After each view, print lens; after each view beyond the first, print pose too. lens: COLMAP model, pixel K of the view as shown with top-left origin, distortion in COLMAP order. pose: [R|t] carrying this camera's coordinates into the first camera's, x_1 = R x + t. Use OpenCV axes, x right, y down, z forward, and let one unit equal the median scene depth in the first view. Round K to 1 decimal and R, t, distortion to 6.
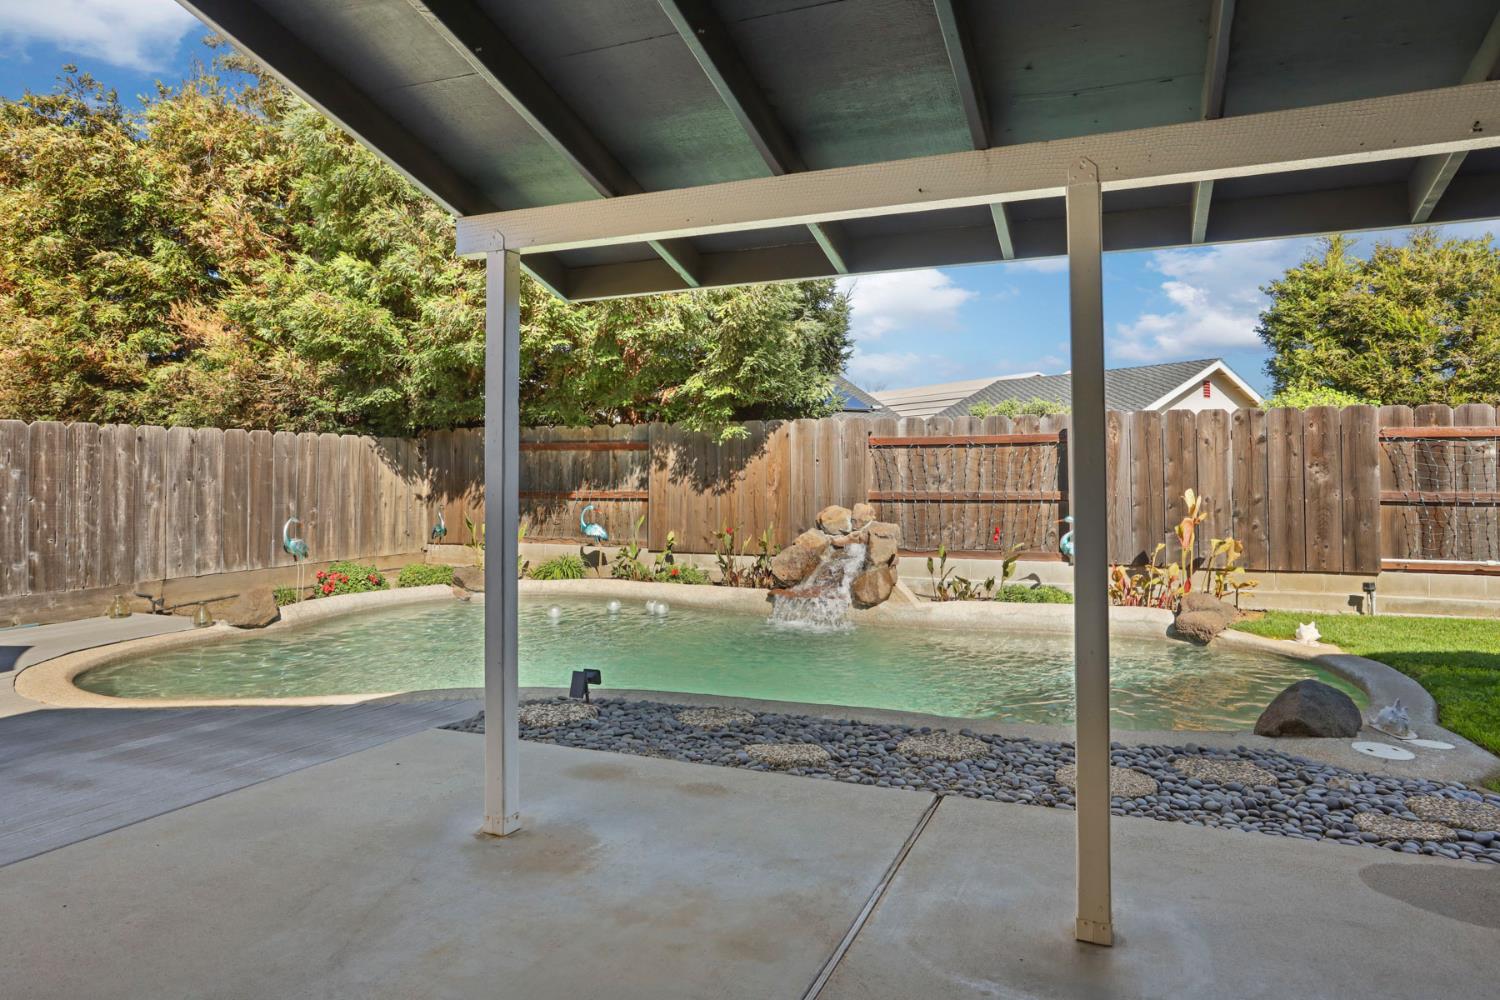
lens RADIAL K [[929.9, 0, 741.7], [0, 929.9, 471.0], [0, 0, 1]] dist [-0.074169, 0.067459]
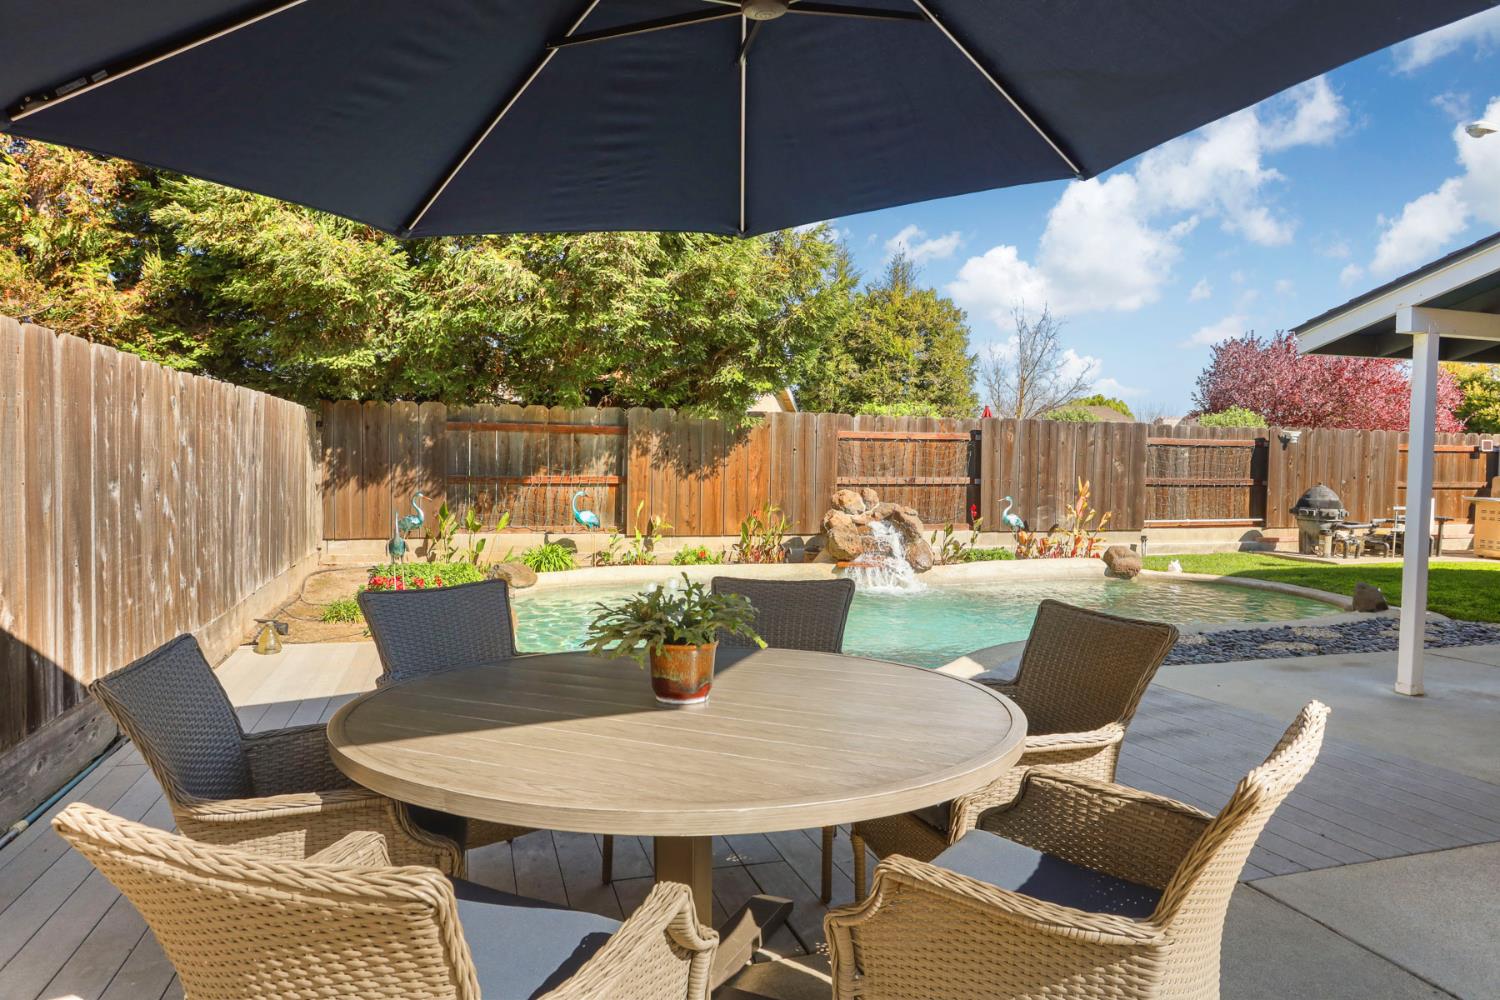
lens RADIAL K [[946.0, 0, 750.0], [0, 946.0, 500.0], [0, 0, 1]] dist [-0.002502, -0.000148]
pose [[0.767649, -0.015809, 0.640675, -0.708836], [-0.017418, 0.998812, 0.045516, -0.001673], [-0.640633, -0.046100, 0.766462, 0.147913]]
